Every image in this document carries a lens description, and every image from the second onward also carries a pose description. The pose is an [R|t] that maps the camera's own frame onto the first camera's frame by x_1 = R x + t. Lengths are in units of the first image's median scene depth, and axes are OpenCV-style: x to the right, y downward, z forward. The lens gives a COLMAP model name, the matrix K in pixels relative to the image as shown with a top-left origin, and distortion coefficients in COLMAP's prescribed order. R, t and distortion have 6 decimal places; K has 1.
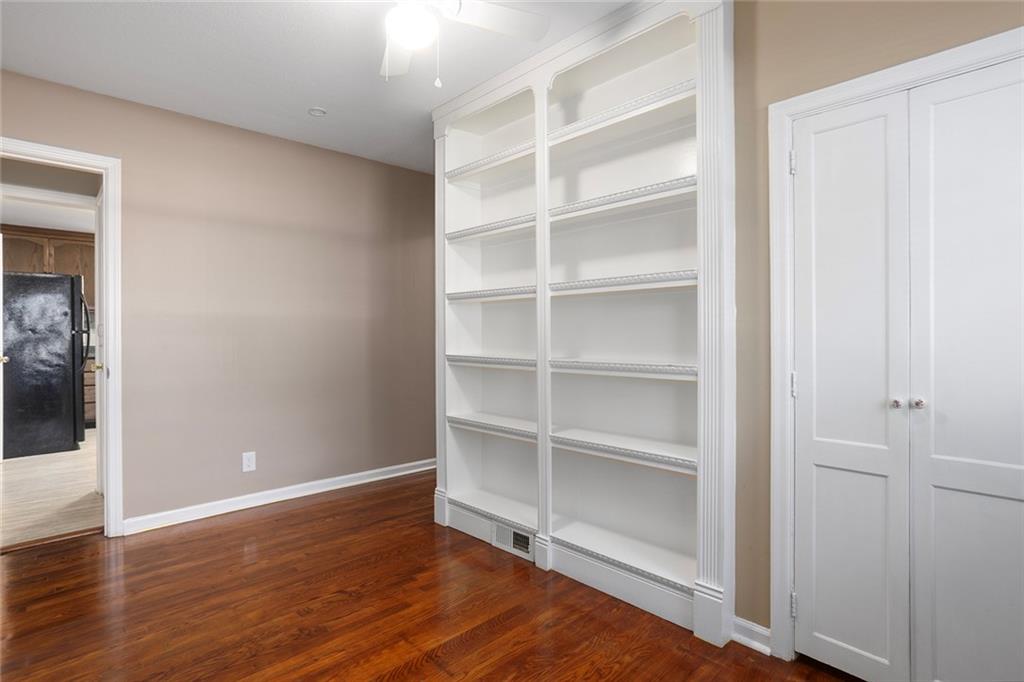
lens RADIAL K [[510.8, 0, 507.6], [0, 510.8, 328.9], [0, 0, 1]] dist [-0.080522, 0.057384]
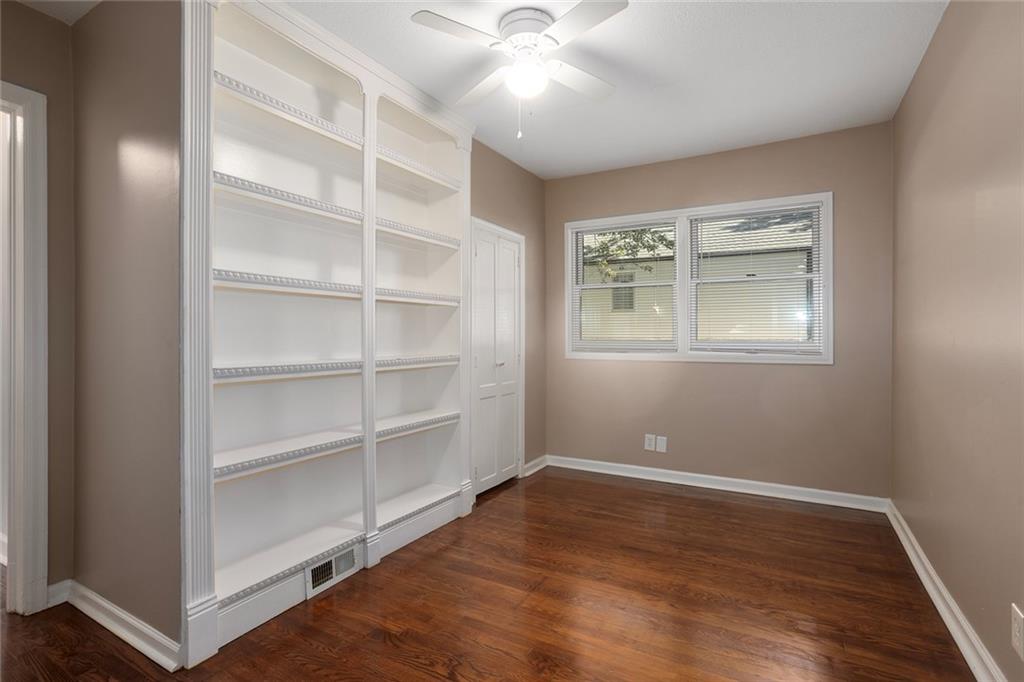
lens RADIAL K [[510.8, 0, 507.6], [0, 510.8, 328.9], [0, 0, 1]] dist [-0.080522, 0.057384]
pose [[-0.304298, 0.022361, 0.952314, -1.010618], [-0.003017, 0.999697, -0.024437, 0.023320], [-0.952572, -0.010310, -0.304139, 1.079481]]
